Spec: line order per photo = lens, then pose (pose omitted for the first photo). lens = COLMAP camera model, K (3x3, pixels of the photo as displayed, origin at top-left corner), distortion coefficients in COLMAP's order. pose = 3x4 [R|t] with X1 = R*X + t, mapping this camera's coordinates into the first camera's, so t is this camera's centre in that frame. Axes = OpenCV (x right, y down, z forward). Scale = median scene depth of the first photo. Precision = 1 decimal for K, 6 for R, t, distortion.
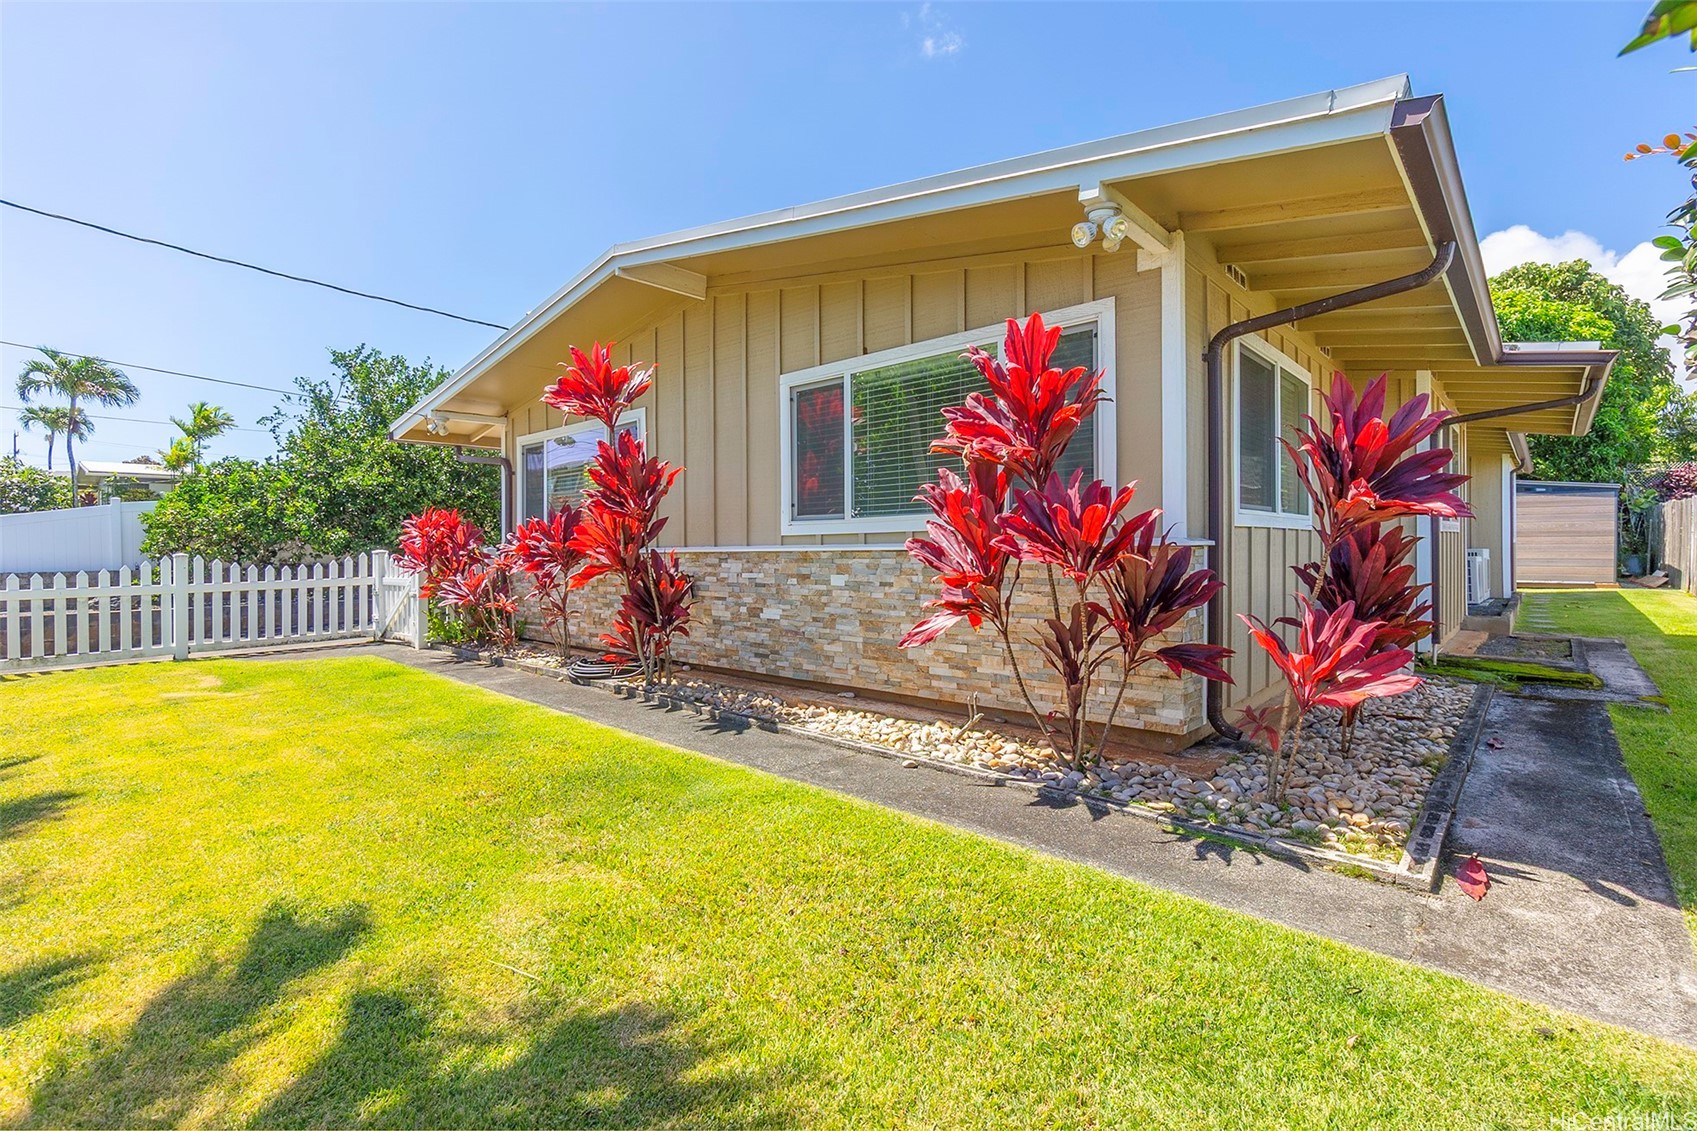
lens RADIAL K [[773.3, 0, 852.8], [0, 773.3, 549.2], [0, 0, 1]] dist [0.000371, 0.000001]
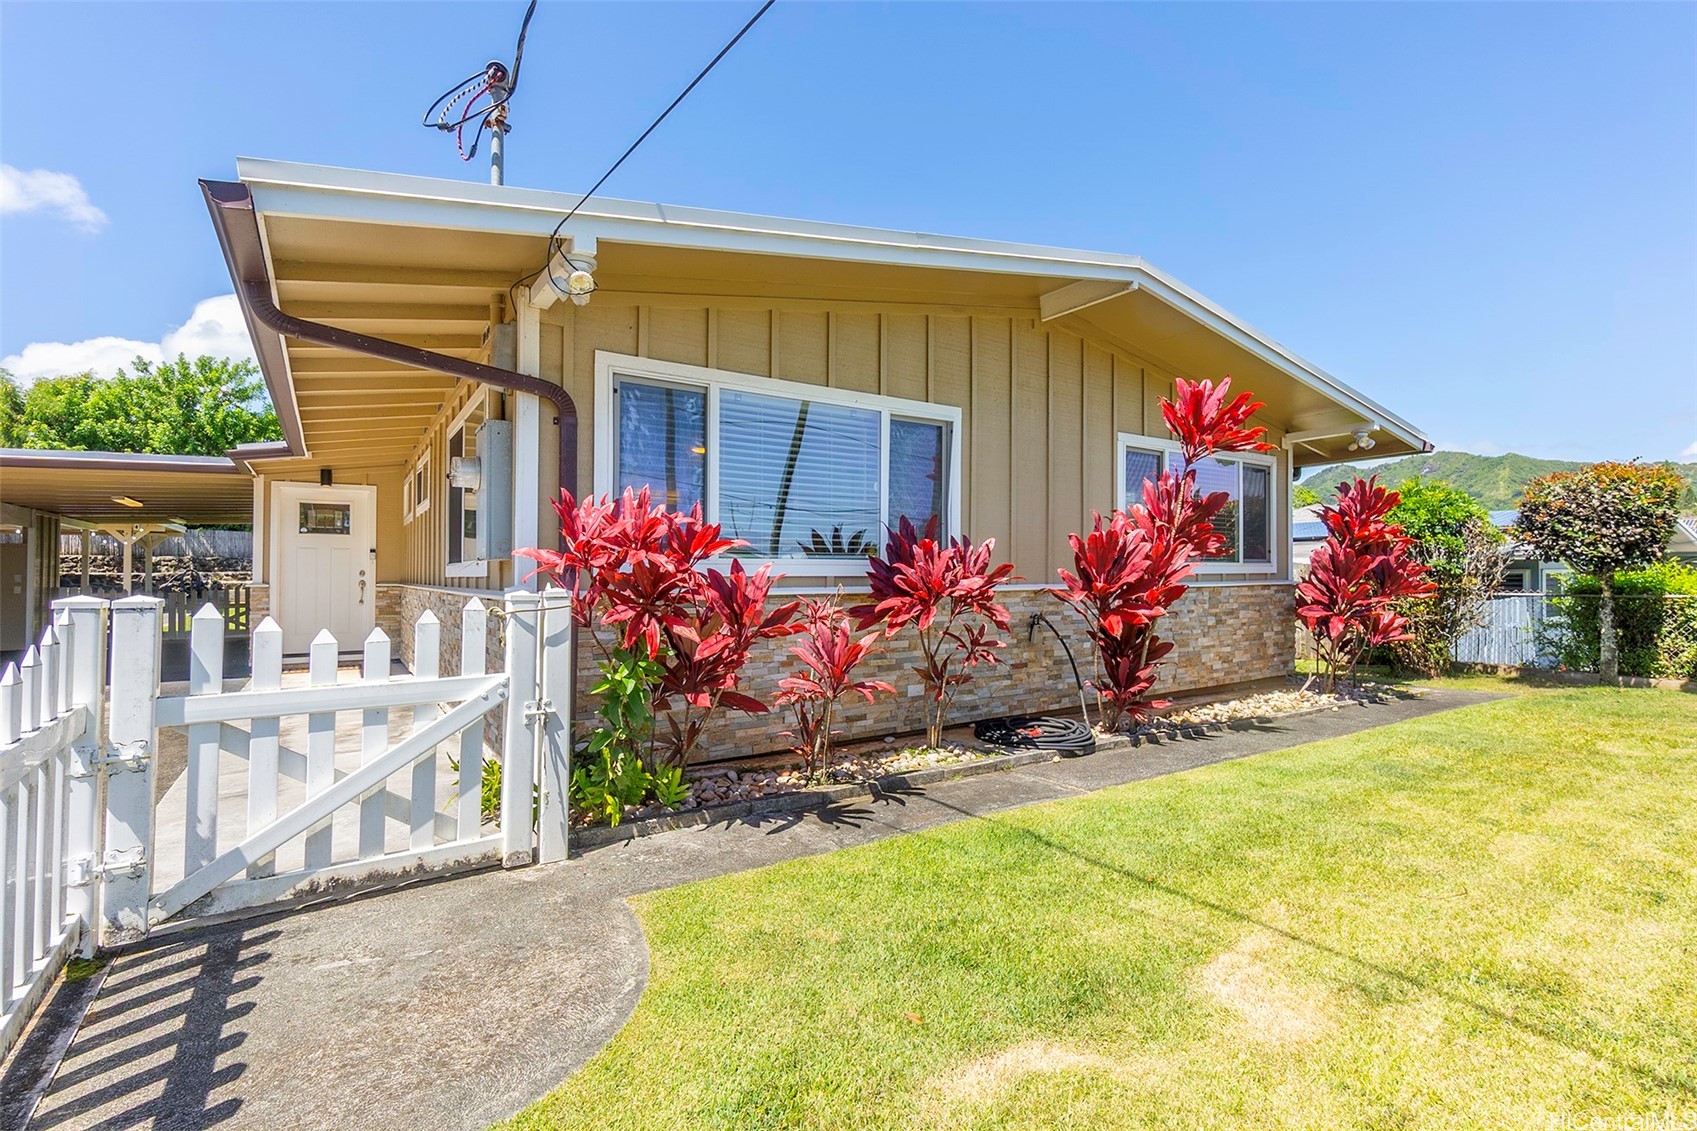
lens RADIAL K [[735.6, 0, 853.2], [0, 735.6, 577.9], [0, 0, 1]] dist [-0.020732, -0.000098]
pose [[0.268761, 0.024120, 0.962905, -1.179164], [0.014326, 0.999476, -0.029034, 0.012851], [-0.963100, 0.021598, 0.268274, 1.045464]]
